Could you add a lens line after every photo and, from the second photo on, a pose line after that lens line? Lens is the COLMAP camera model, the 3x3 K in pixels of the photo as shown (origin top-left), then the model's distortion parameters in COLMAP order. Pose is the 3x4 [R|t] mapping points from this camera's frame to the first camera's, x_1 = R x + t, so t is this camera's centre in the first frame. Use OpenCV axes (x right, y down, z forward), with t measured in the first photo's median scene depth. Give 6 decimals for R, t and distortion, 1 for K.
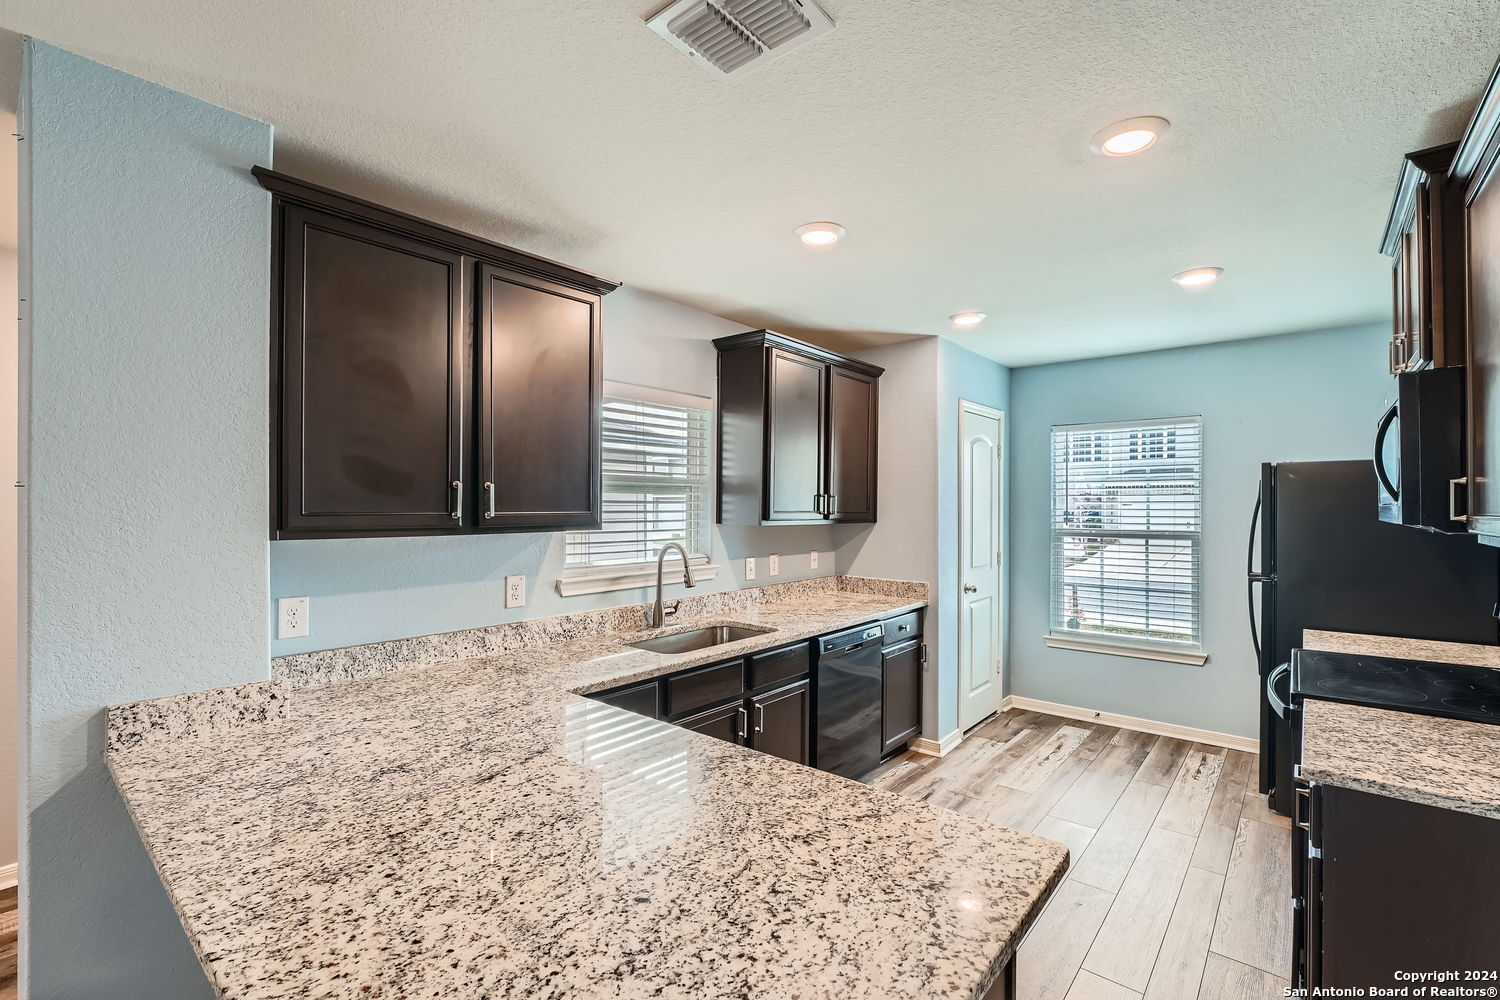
lens RADIAL K [[664.4, 0, 750.1], [0, 664.4, 502.7], [0, 0, 1]] dist [-0.018977, 0.003687]
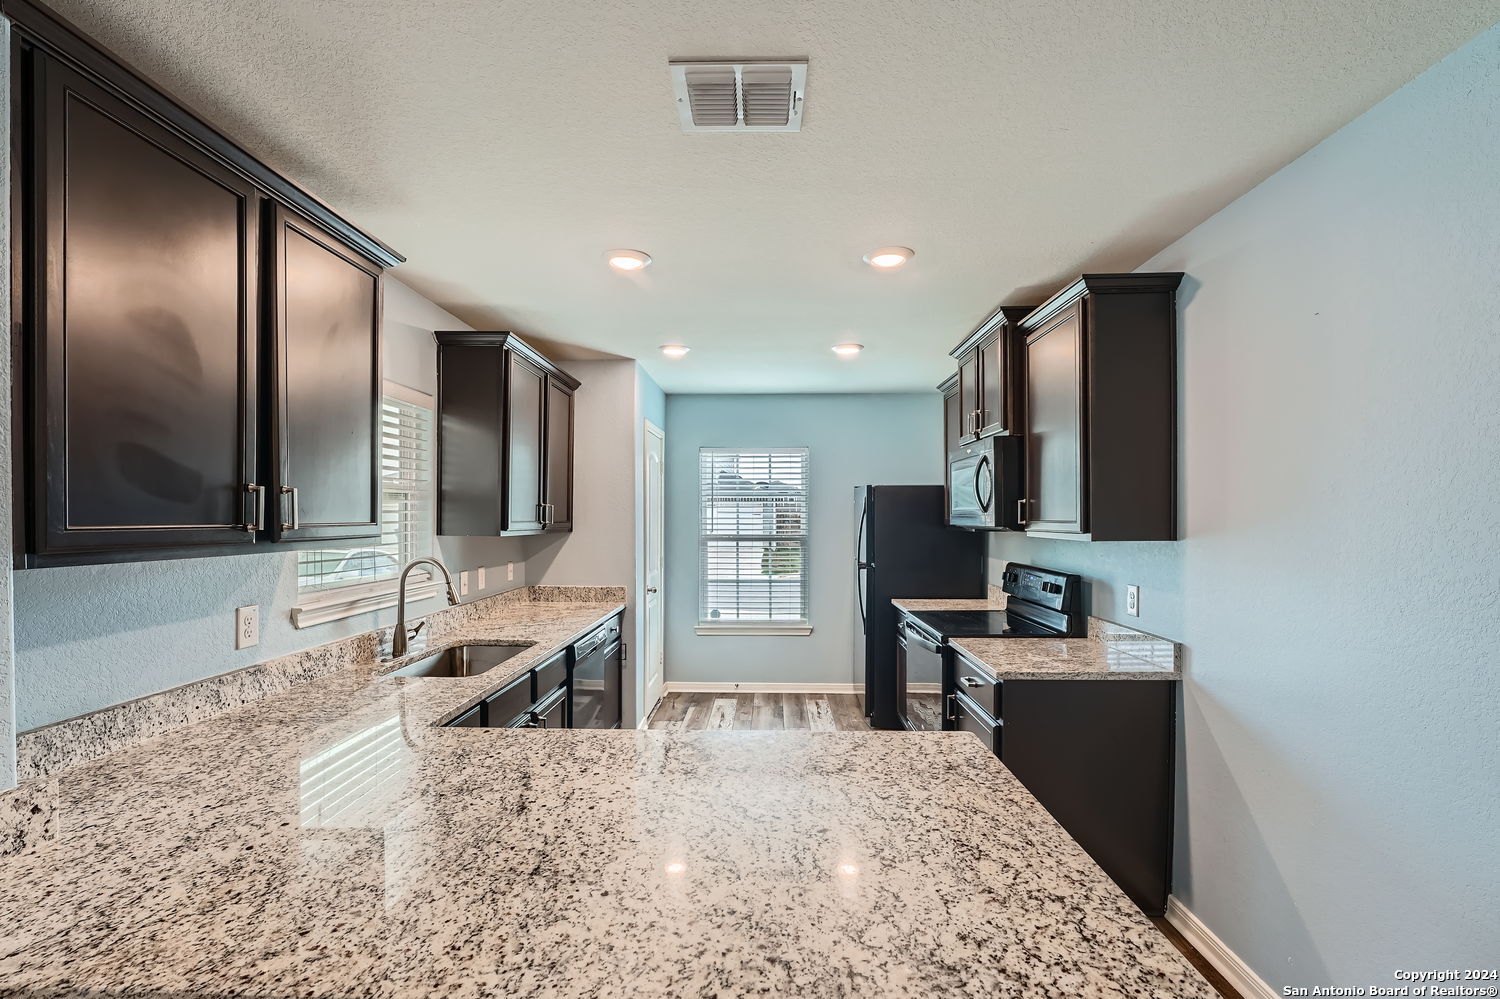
lens RADIAL K [[664.4, 0, 750.2], [0, 664.4, 517.9], [0, 0, 1]] dist [-0.018977, 0.003687]
pose [[0.783749, -0.002817, 0.621072, -0.356550], [-0.002816, 0.999963, 0.008089, -0.000401], [-0.621072, -0.008089, 0.783712, 0.036363]]
